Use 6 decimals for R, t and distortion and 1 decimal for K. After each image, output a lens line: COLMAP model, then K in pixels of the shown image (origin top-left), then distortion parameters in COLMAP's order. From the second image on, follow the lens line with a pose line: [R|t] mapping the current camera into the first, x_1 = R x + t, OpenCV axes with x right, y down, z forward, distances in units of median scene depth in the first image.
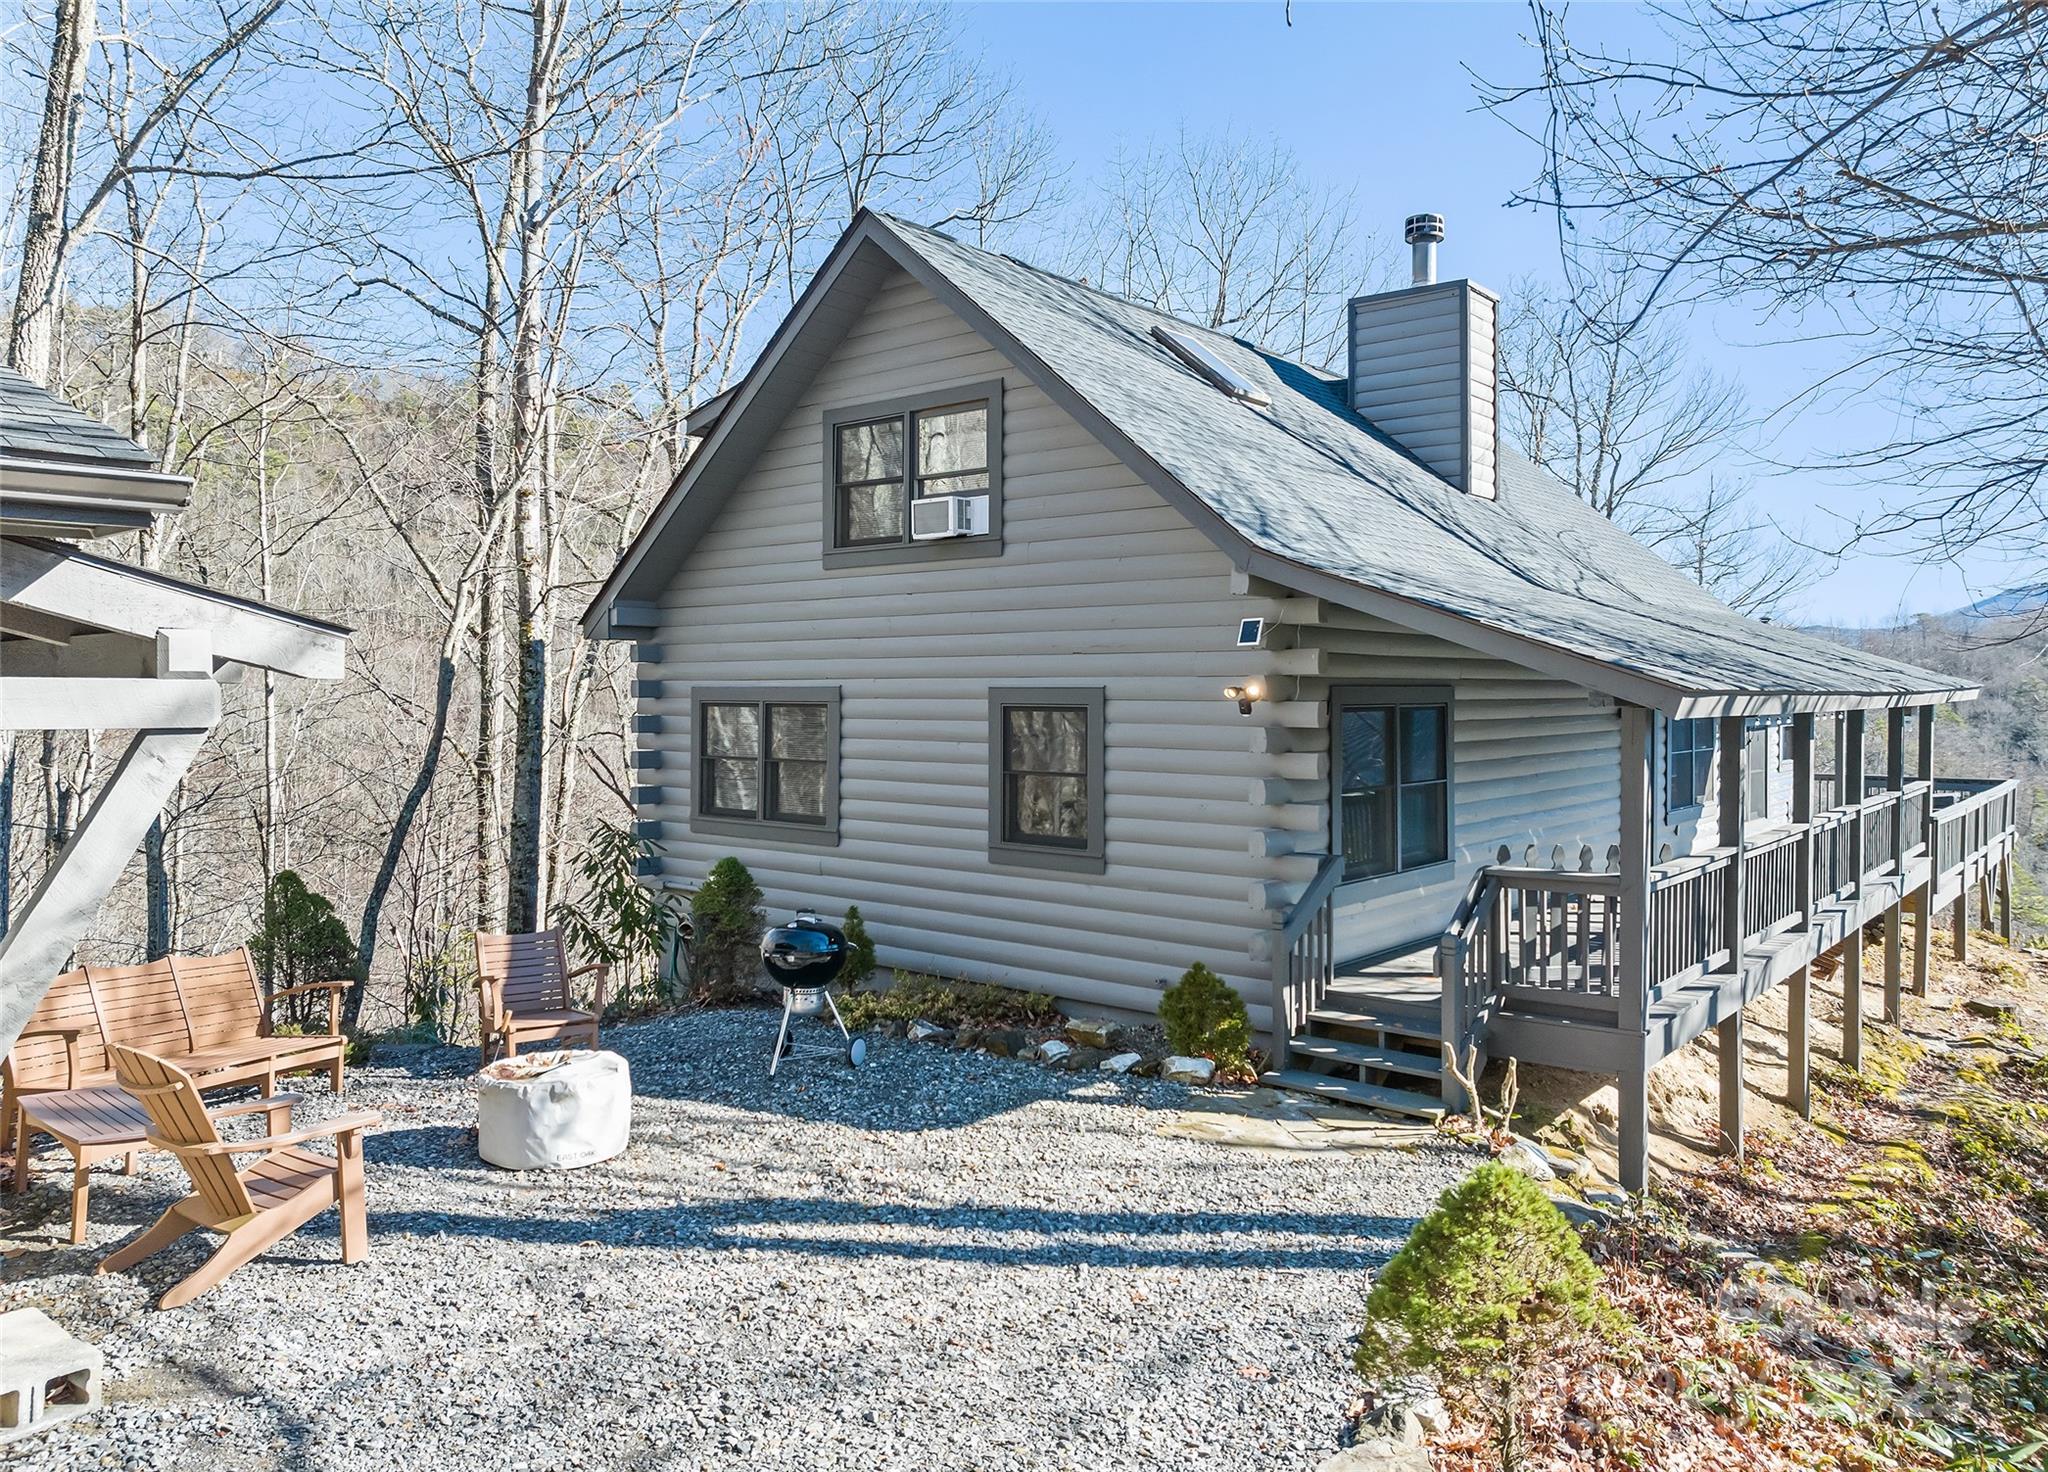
lens RADIAL K [[1455.7, 0, 1025.4], [0, 1455.7, 684.1], [0, 0, 1]] dist [-0.054866, -0.006463]
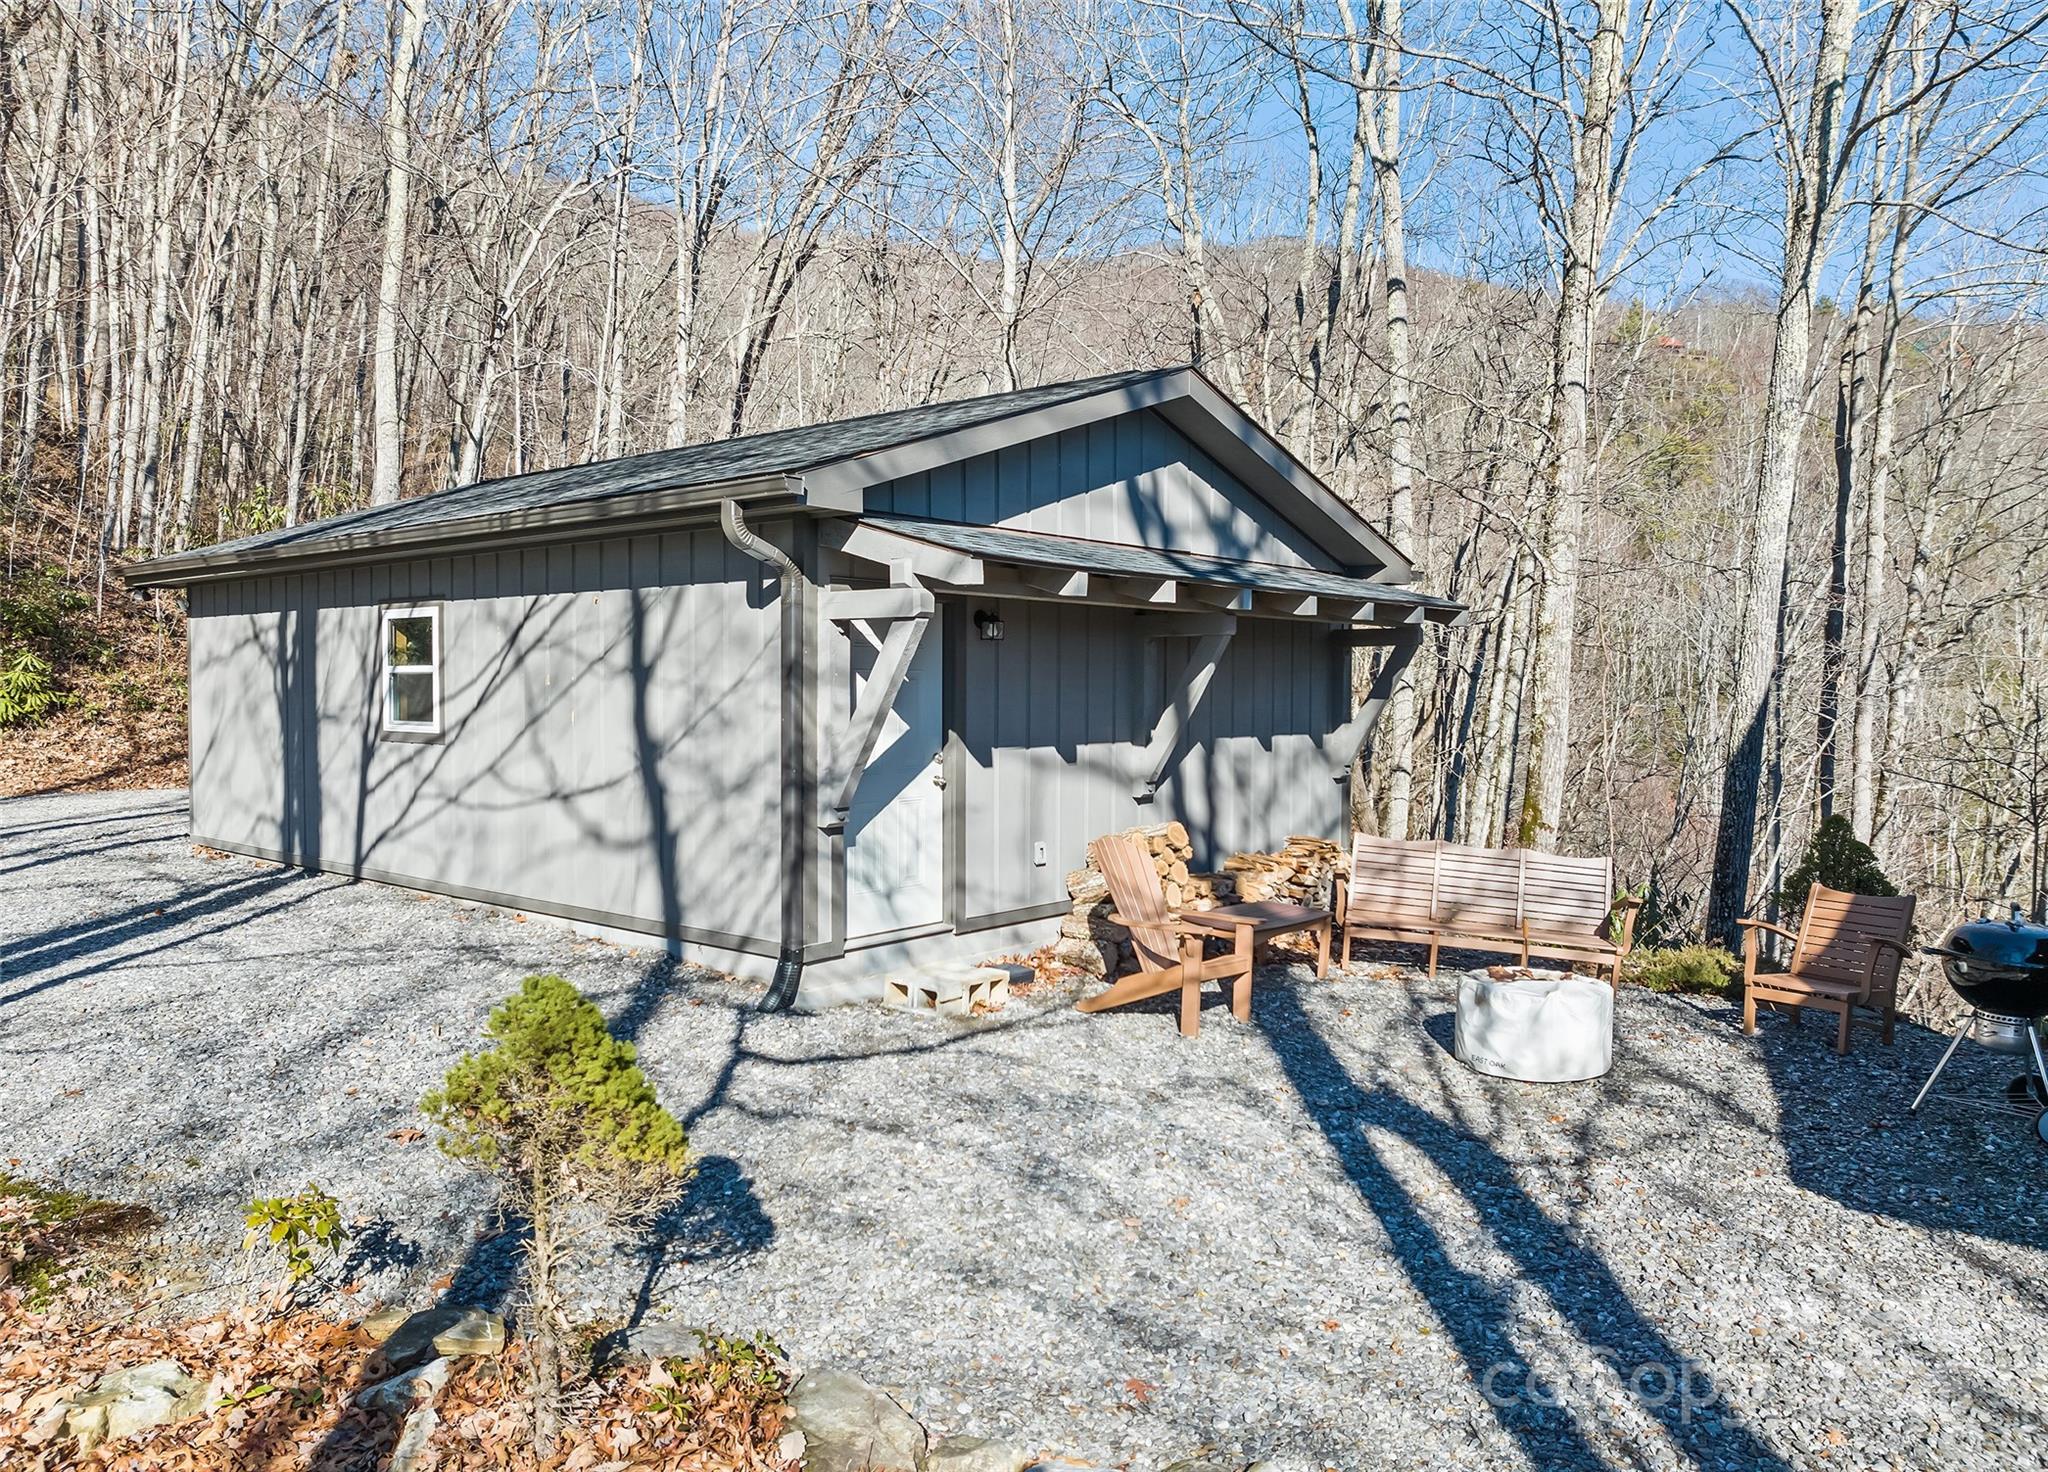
lens RADIAL K [[1455.7, 0, 1025.4], [0, 1455.7, 684.1], [0, 0, 1]] dist [-0.054866, -0.006463]
pose [[0.011496, 0.003734, -0.999927, 0.765927], [-0.004285, 0.999984, 0.003685, 0.067312], [0.999925, 0.004243, 0.011512, 0.731607]]
